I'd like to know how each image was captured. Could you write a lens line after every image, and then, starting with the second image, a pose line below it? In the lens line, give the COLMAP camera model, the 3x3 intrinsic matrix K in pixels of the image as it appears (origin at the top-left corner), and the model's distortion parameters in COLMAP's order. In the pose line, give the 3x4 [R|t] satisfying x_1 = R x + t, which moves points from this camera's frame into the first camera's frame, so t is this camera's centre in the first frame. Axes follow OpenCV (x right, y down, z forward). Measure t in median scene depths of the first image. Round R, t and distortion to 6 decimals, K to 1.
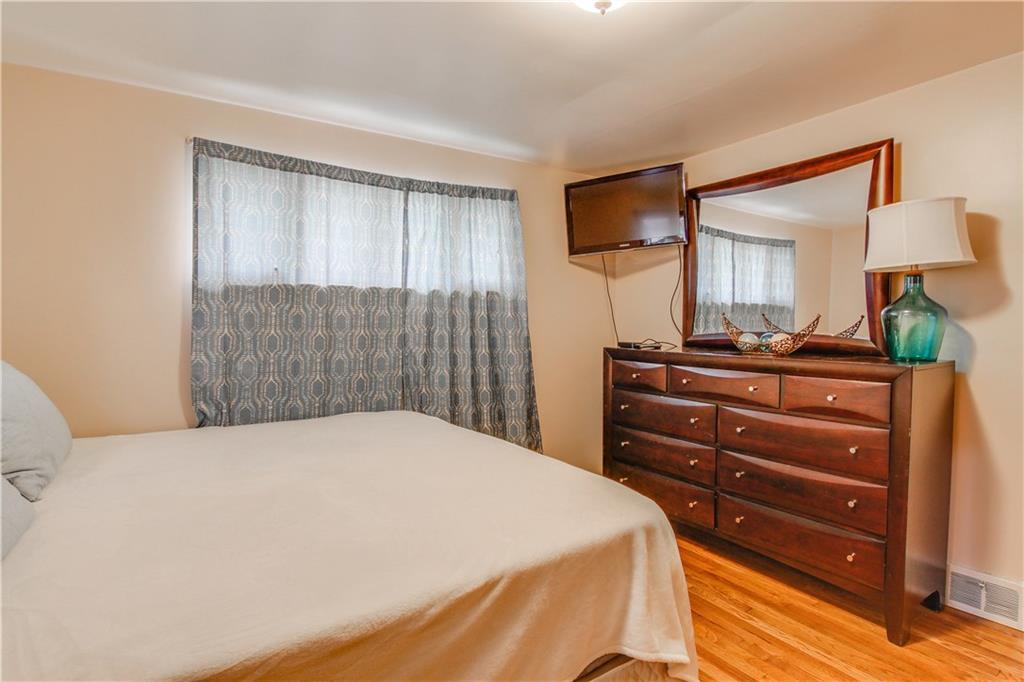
lens RADIAL K [[518.4, 0, 512.5], [0, 518.4, 338.7], [0, 0, 1]] dist [-0.011970, -0.001365]
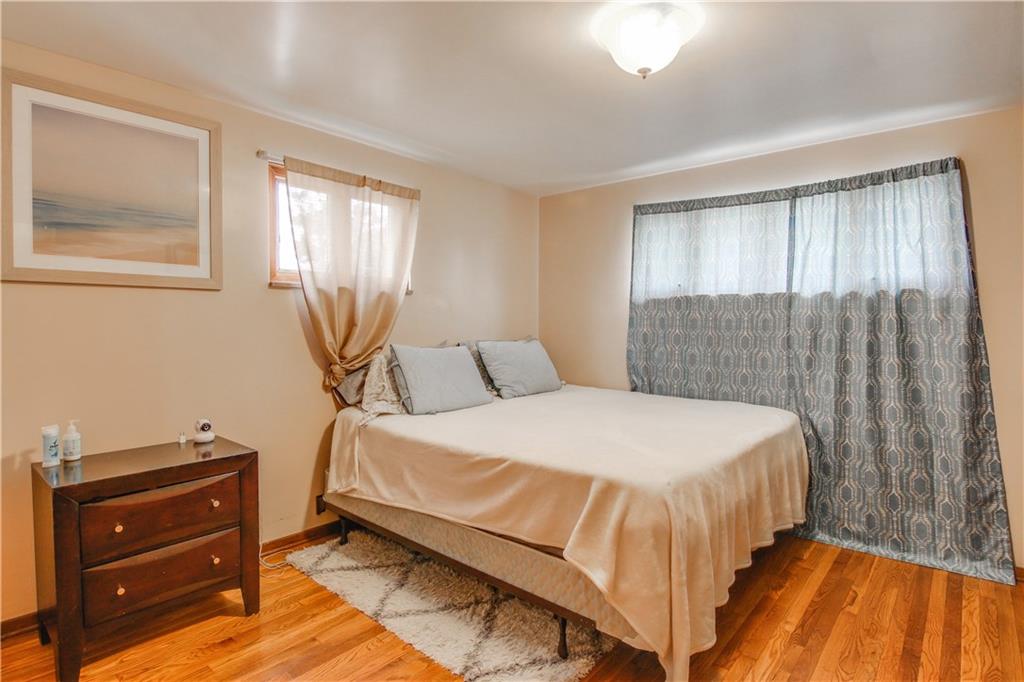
lens RADIAL K [[518.4, 0, 512.5], [0, 518.4, 338.7], [0, 0, 1]] dist [-0.011970, -0.001365]
pose [[0.277475, 0.032085, -0.960197, 0.654463], [-0.038886, 0.998998, 0.022144, -0.005692], [0.959946, 0.031194, 0.278445, 0.179914]]
